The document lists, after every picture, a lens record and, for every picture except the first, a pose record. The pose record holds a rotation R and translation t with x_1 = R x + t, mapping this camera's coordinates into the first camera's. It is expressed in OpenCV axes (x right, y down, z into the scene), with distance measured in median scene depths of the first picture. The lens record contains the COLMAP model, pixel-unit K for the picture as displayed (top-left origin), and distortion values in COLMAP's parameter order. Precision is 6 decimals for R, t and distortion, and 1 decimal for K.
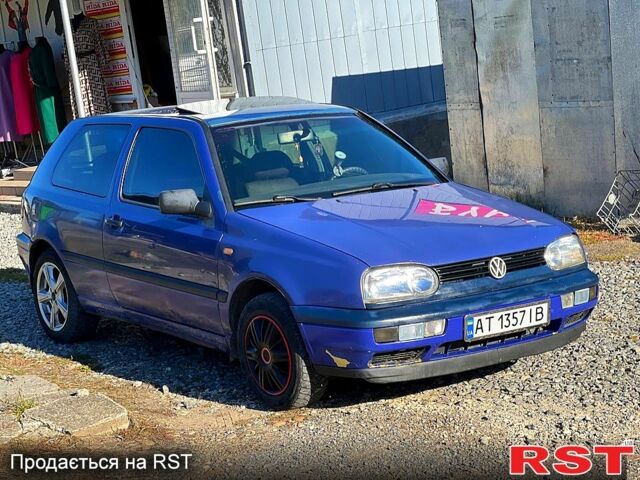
lens RADIAL K [[1435.4, 0, 319.3], [0, 1435.4, 257.8], [0, 0, 1]] dist [0.004937, 13.077684]
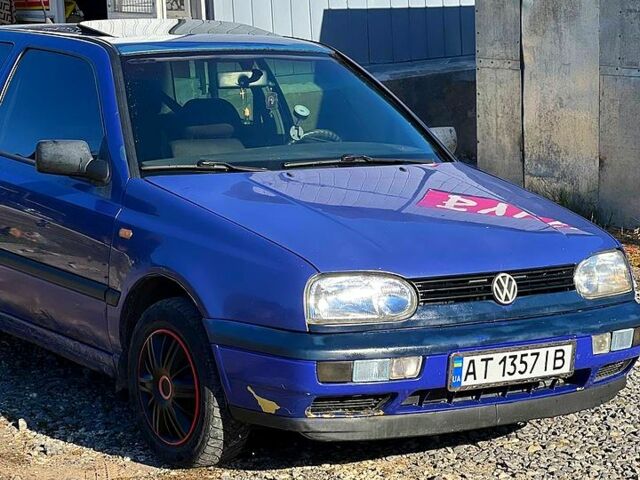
lens RADIAL K [[1910.5, 0, 320.0], [0, 1910.5, 240.0], [0, 0, 1]] dist [-0.133818, 15.932284]
pose [[0.996556, 0.082925, 0.000752, 0.029719], [-0.082913, 0.996503, -0.010361, 0.000488], [-0.001608, 0.010263, 0.999946, 0.071061]]
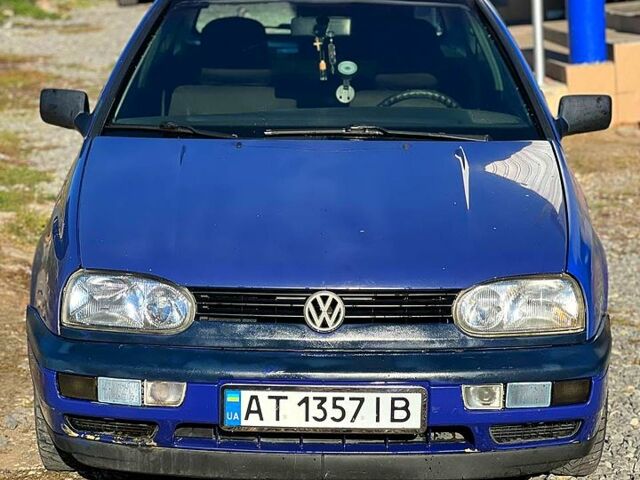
lens RADIAL K [[1910.5, 0, 320.0], [0, 1910.5, 240.0], [0, 0, 1]] dist [-0.133818, 15.932284]
pose [[0.804196, 0.183344, -0.565380, 0.488356], [-0.144221, 0.982999, 0.113632, -0.094612], [0.576602, -0.009843, 0.816966, 0.372189]]
